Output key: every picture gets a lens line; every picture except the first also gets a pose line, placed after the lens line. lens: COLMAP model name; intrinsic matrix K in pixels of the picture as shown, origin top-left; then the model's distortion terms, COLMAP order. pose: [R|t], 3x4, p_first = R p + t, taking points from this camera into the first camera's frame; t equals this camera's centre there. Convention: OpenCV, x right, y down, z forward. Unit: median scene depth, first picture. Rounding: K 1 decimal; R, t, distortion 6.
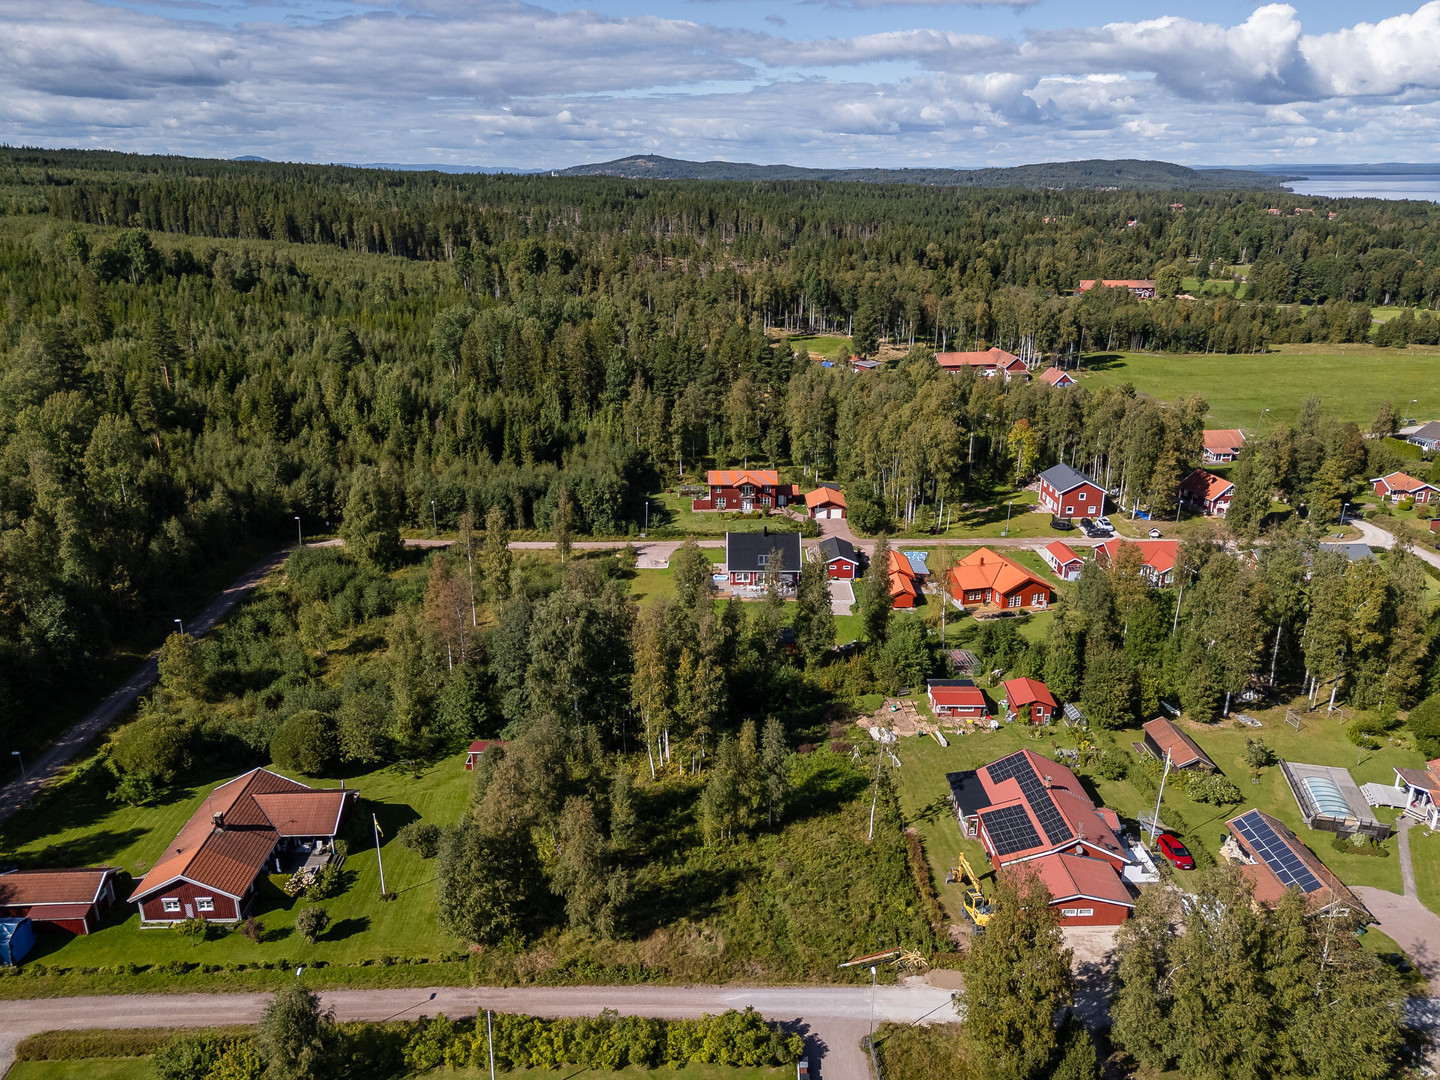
lens RADIAL K [[1049.8, 0, 700.4], [0, 1049.8, 537.2], [0, 0, 1]] dist [0.107066, -0.202328]
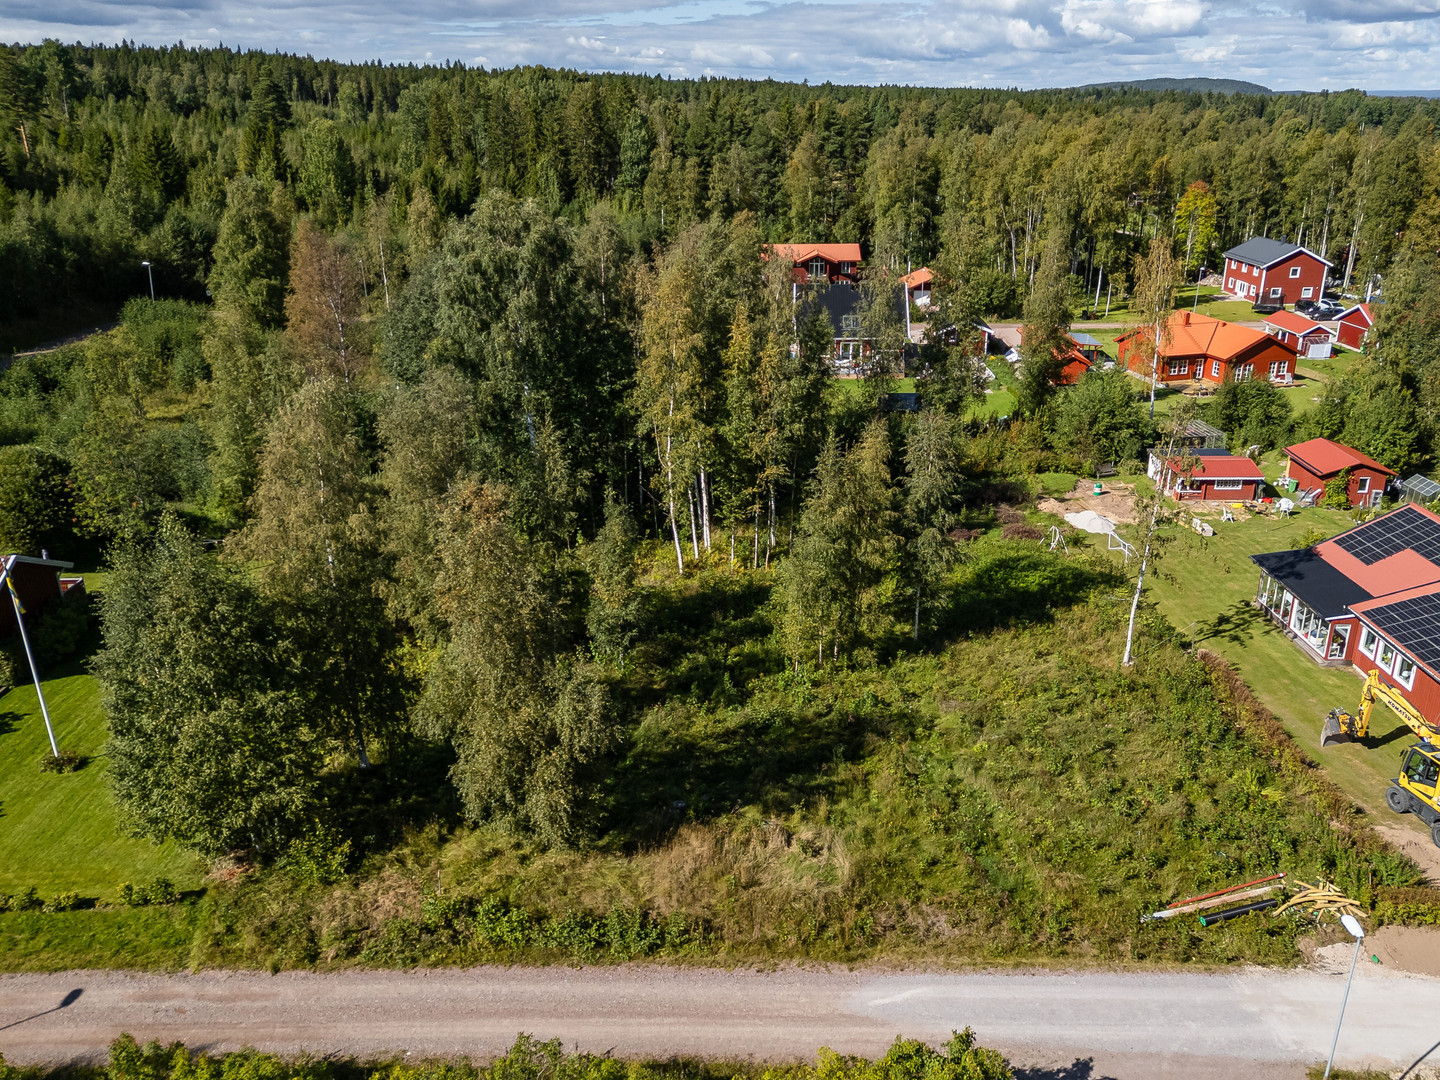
lens RADIAL K [[1063.6, 0, 725.6], [0, 1063.6, 539.2], [0, 0, 1]] dist [0.083855, -0.097630]
pose [[0.999931, -0.003413, -0.011252, -0.017775], [0.003774, 0.999472, 0.032257, 0.216572], [0.011136, -0.032297, 0.999416, 0.522711]]
